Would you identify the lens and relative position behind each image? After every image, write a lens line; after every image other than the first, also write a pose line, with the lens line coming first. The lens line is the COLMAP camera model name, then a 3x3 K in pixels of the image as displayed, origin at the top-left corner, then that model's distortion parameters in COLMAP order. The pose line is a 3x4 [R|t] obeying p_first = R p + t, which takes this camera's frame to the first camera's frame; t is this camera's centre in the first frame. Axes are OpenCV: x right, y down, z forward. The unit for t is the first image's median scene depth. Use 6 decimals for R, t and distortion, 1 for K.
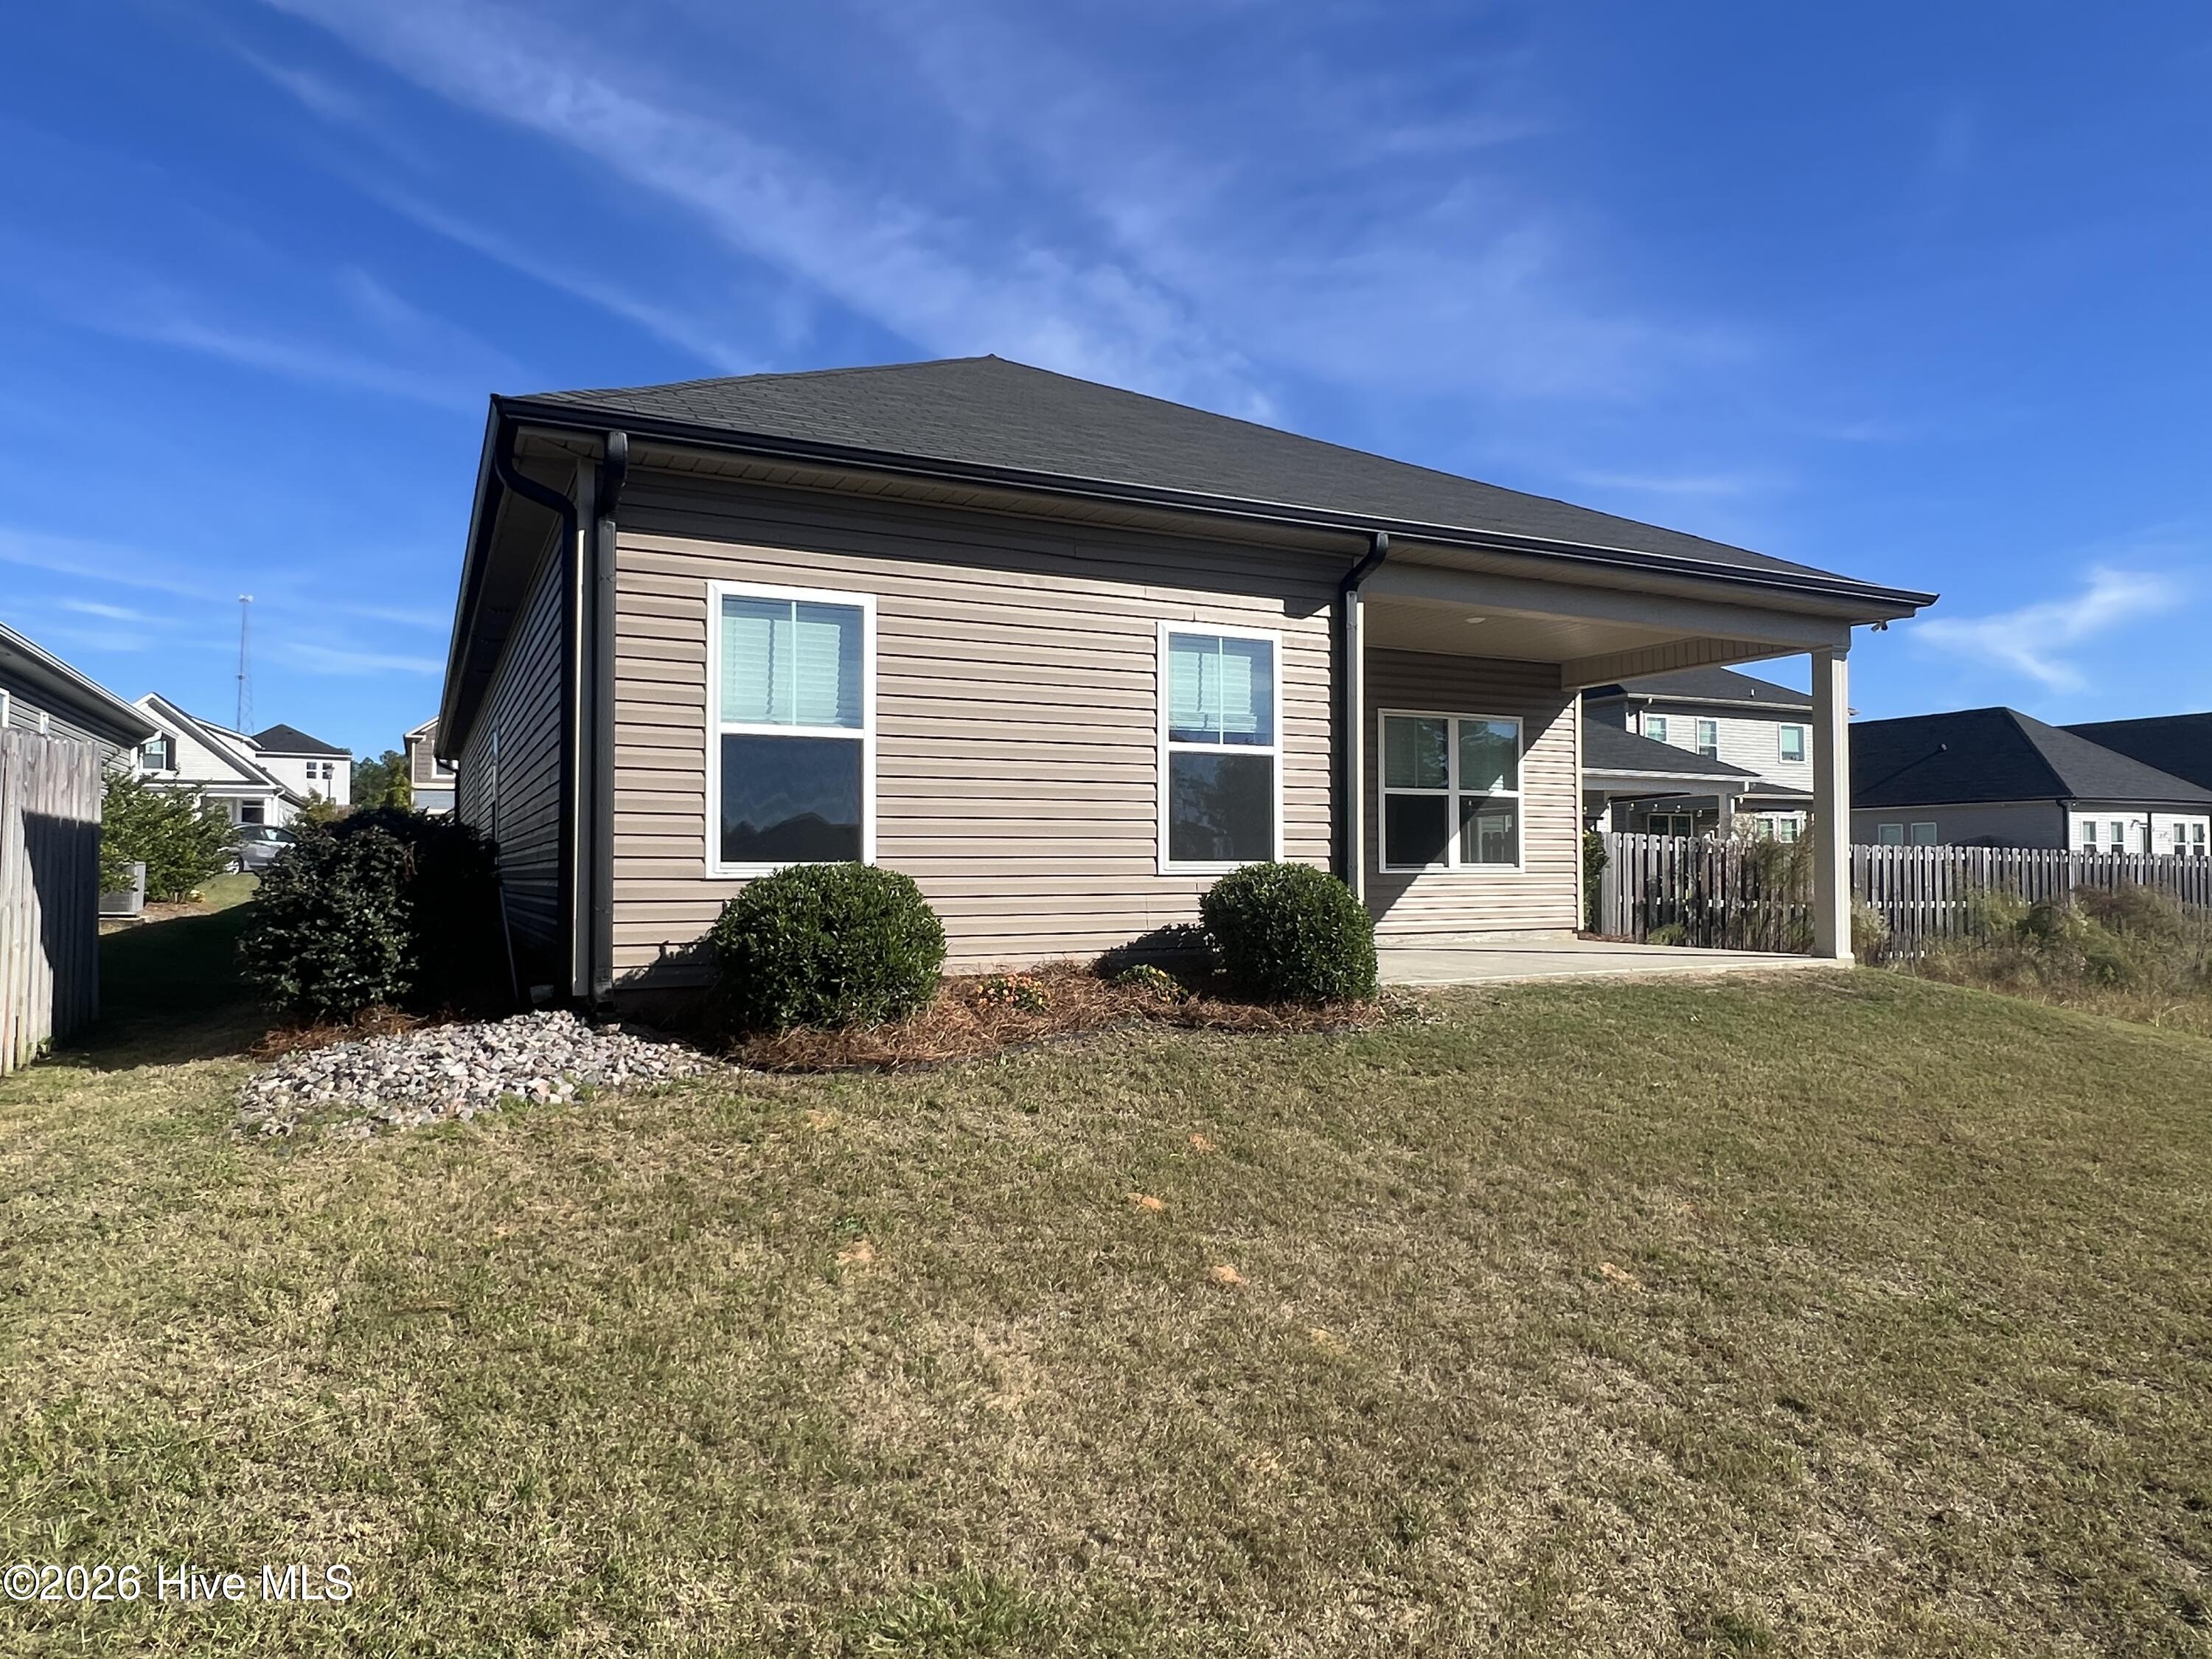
lens RADIAL K [[1390.5, 0, 1106.8], [0, 1390.5, 845.9], [0, 0, 1]] dist [0.009722, 0.002183]
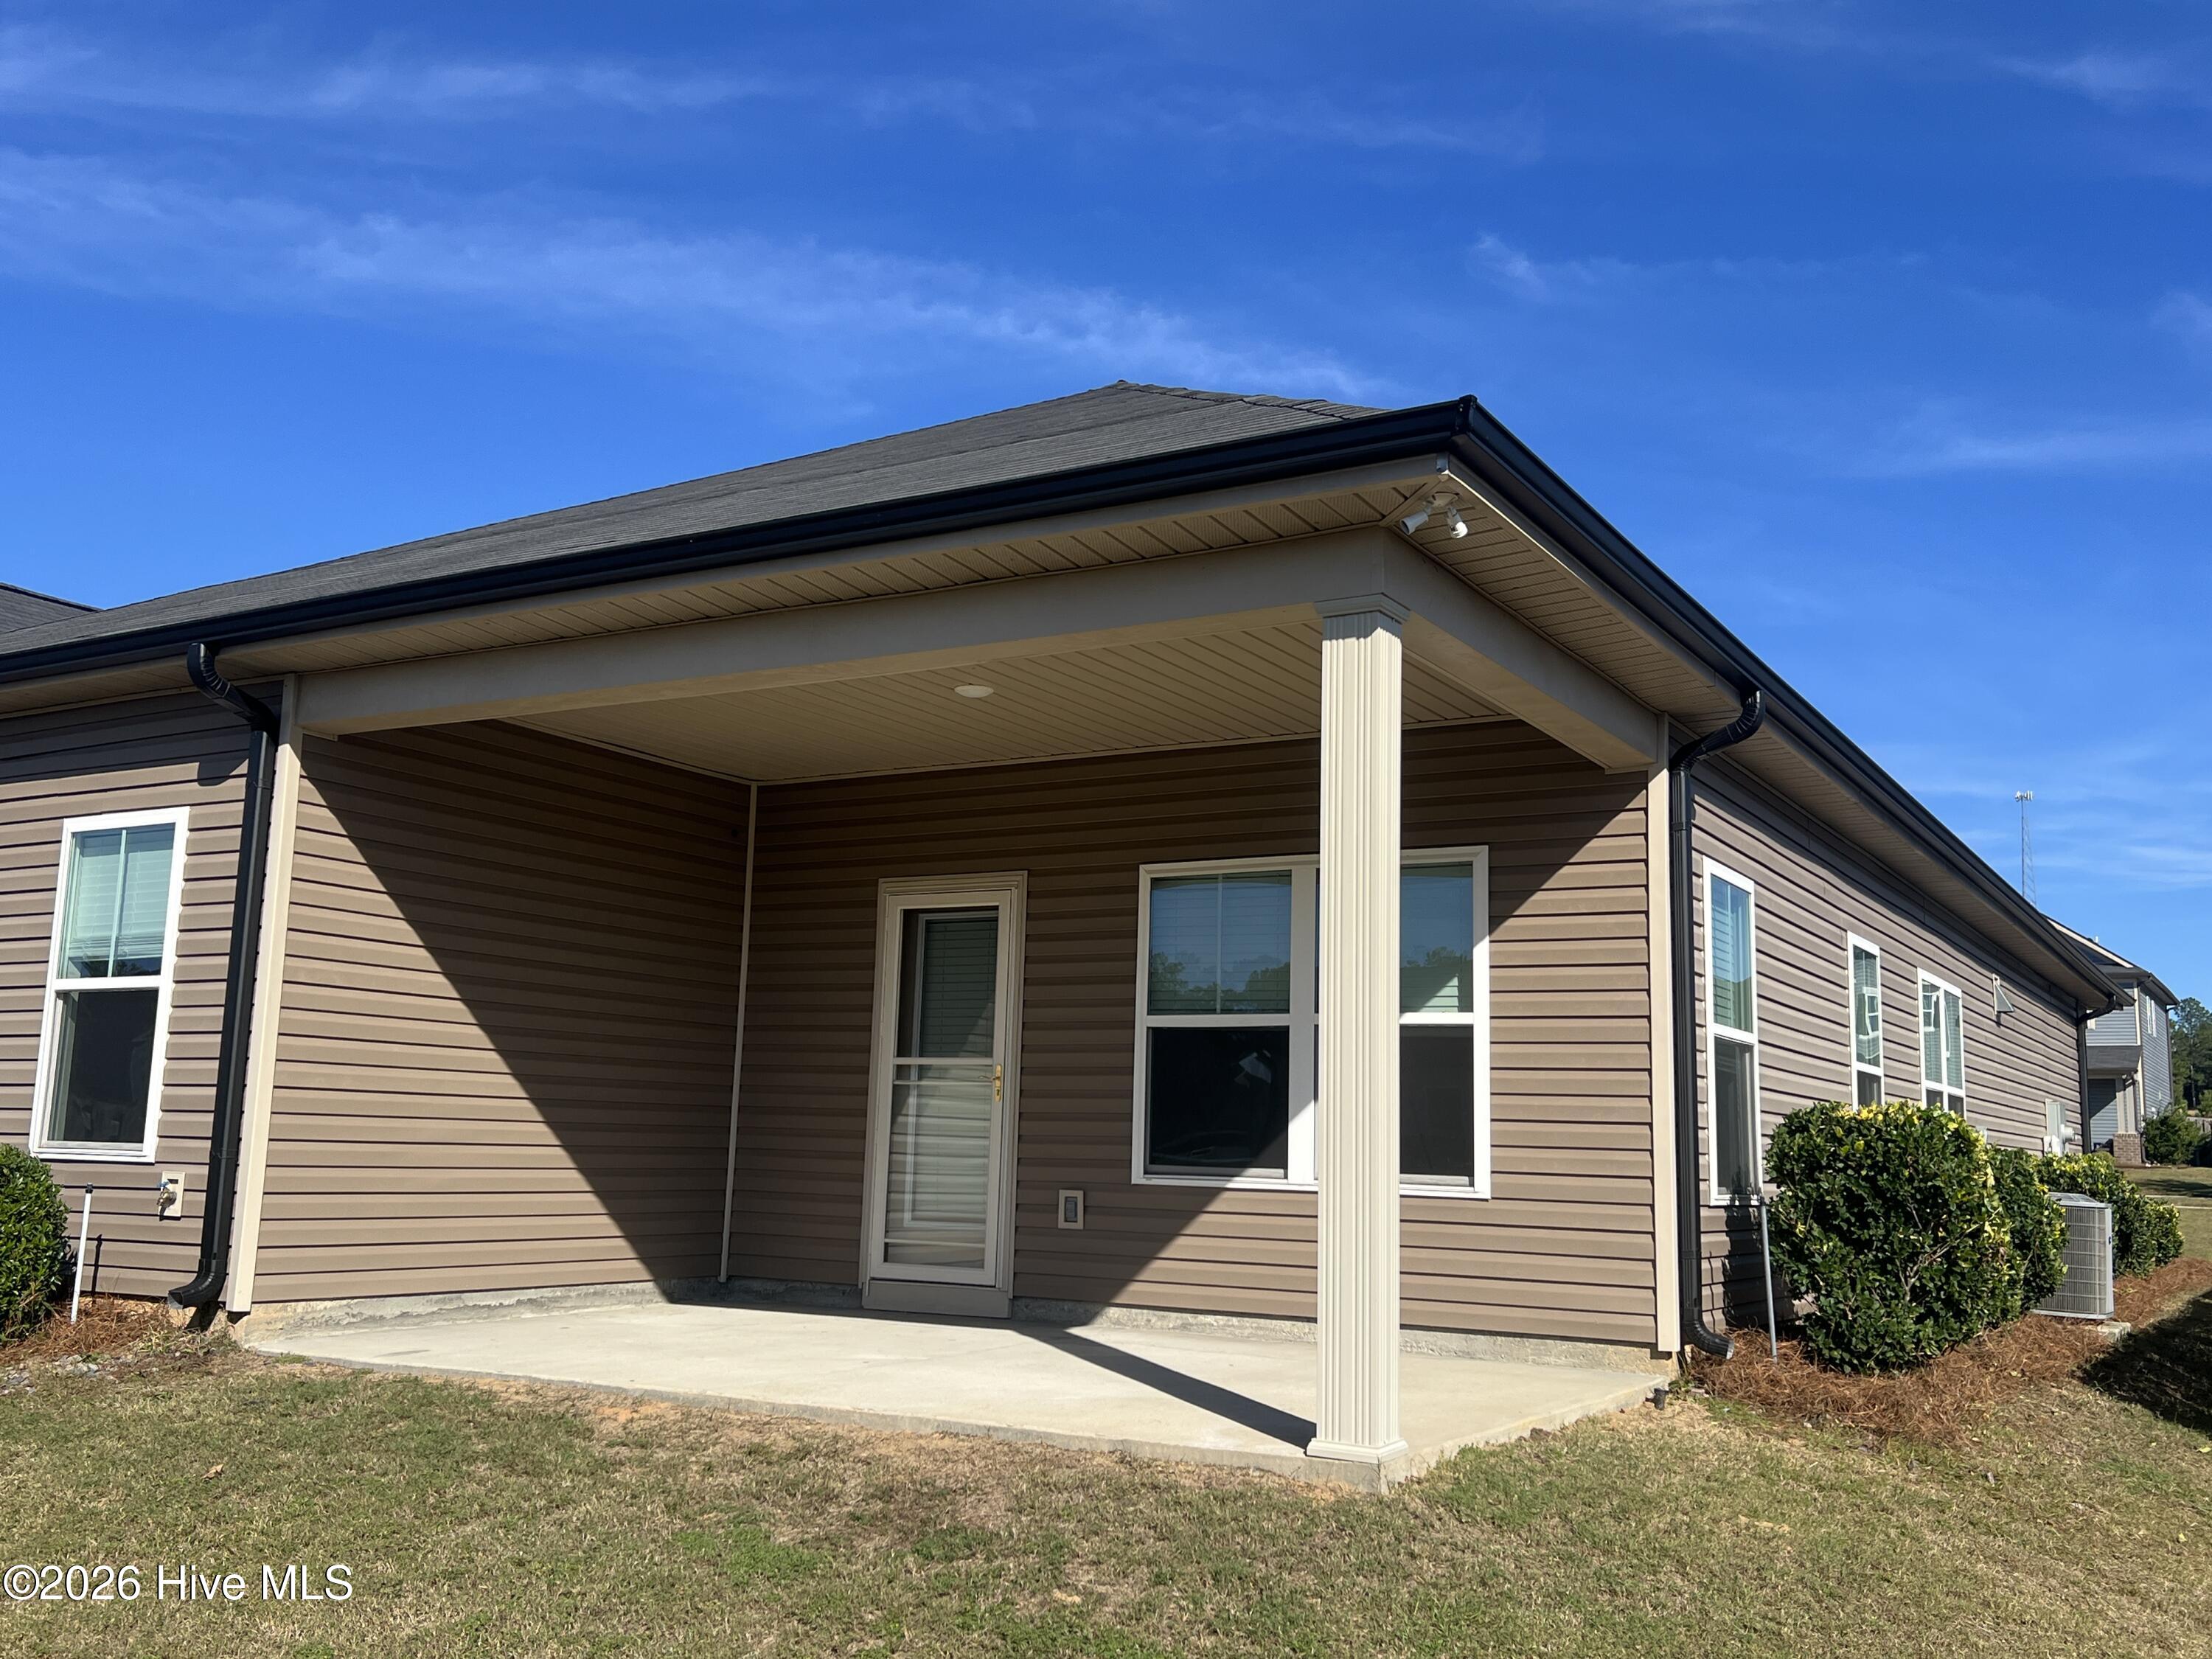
lens RADIAL K [[2036.7, 0, 1108.8], [0, 2036.7, 814.4], [0, 0, 1]] dist [-0.022491, 0.000000]
pose [[0.541153, -0.102572, -0.834645, 1.191940], [-0.011366, 0.991550, -0.129224, -0.025716], [0.840847, 0.079416, 0.535415, 0.832979]]
